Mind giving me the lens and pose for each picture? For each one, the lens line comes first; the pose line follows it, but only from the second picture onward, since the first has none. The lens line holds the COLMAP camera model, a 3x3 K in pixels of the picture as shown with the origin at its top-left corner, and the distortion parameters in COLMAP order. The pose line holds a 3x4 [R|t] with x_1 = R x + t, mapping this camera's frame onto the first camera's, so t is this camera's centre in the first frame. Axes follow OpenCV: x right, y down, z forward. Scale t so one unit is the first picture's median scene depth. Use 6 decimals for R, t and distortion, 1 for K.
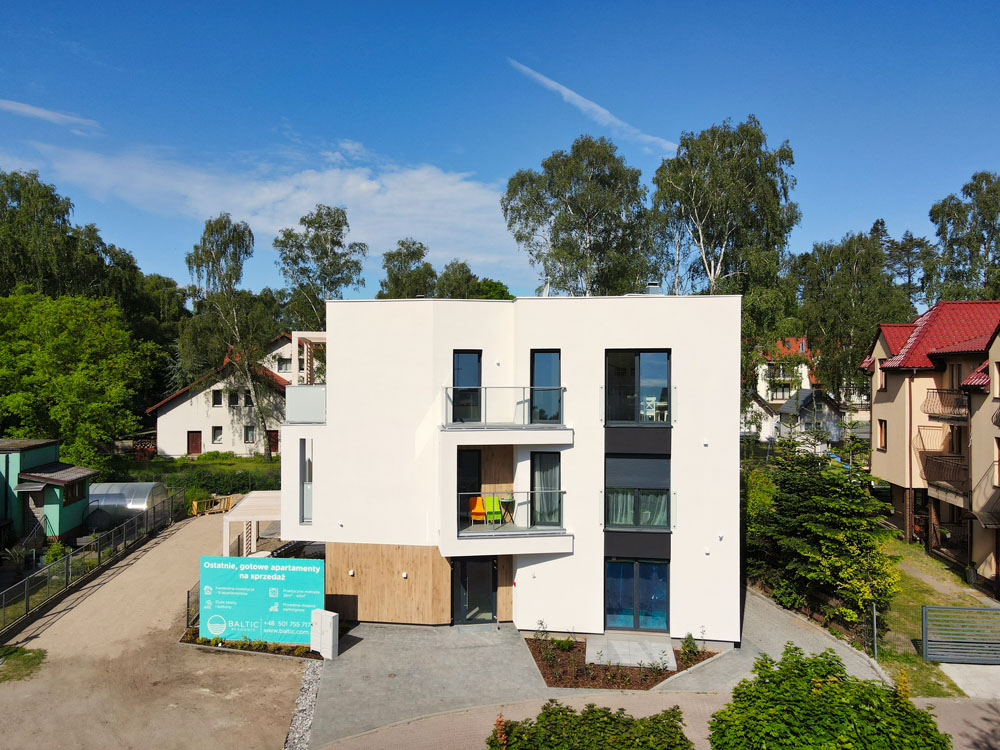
lens RADIAL K [[743.0, 0, 492.3], [0, 743.0, 375.5], [0, 0, 1]] dist [0.009371, 0.042176]
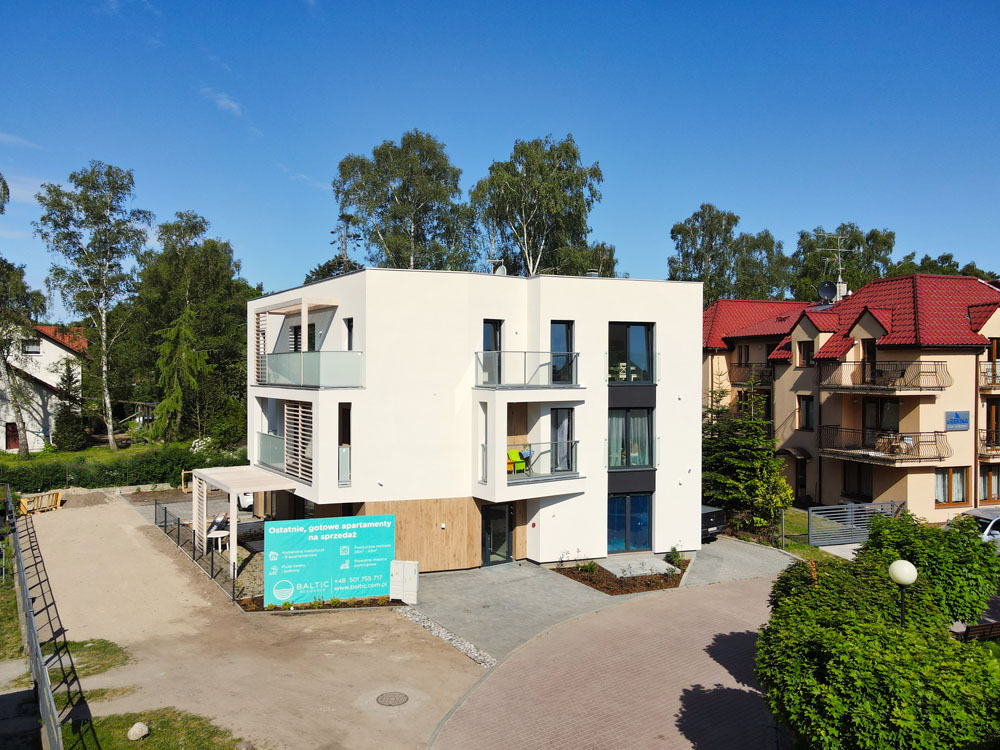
lens RADIAL K [[743.0, 0, 499.3], [0, 743.0, 371.8], [0, 0, 1]] dist [0.009371, 0.042176]
pose [[0.898680, -0.001097, 0.438604, -0.531879], [0.000149, 0.999998, 0.002194, 0.043049], [-0.438606, -0.001907, 0.898678, -0.007324]]
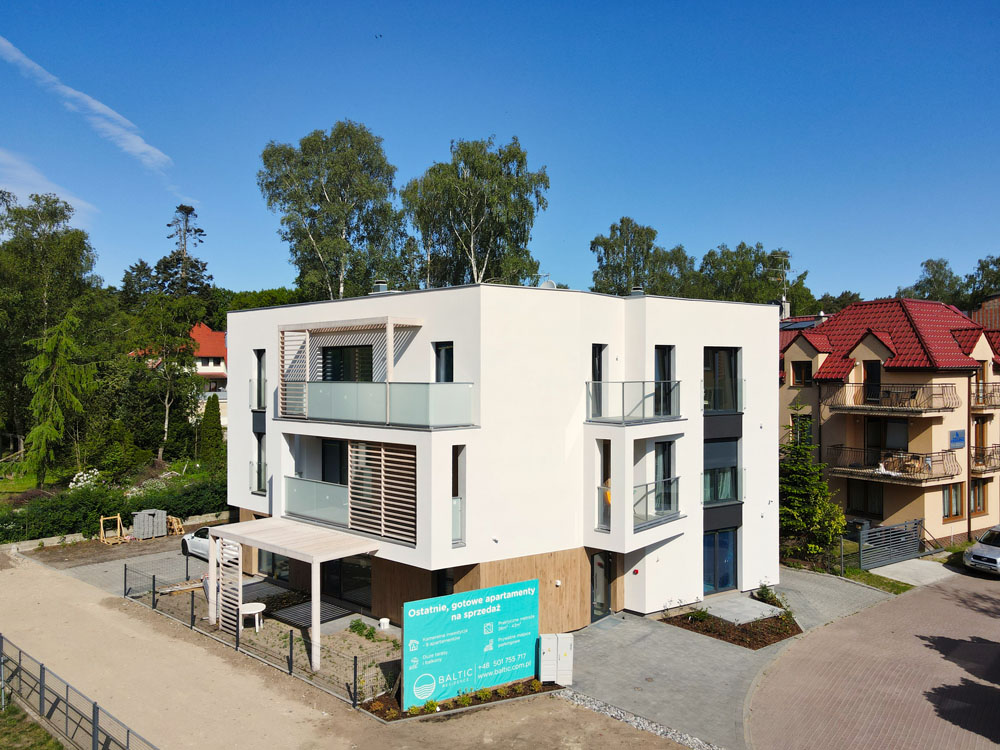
lens RADIAL K [[743.0, 0, 501.2], [0, 743.0, 375.4], [0, 0, 1]] dist [0.009371, 0.042176]
pose [[0.761417, -0.004082, 0.648250, -0.798059], [0.002670, 0.999991, 0.003162, 0.003640], [-0.648257, -0.000677, 0.761421, 0.341759]]
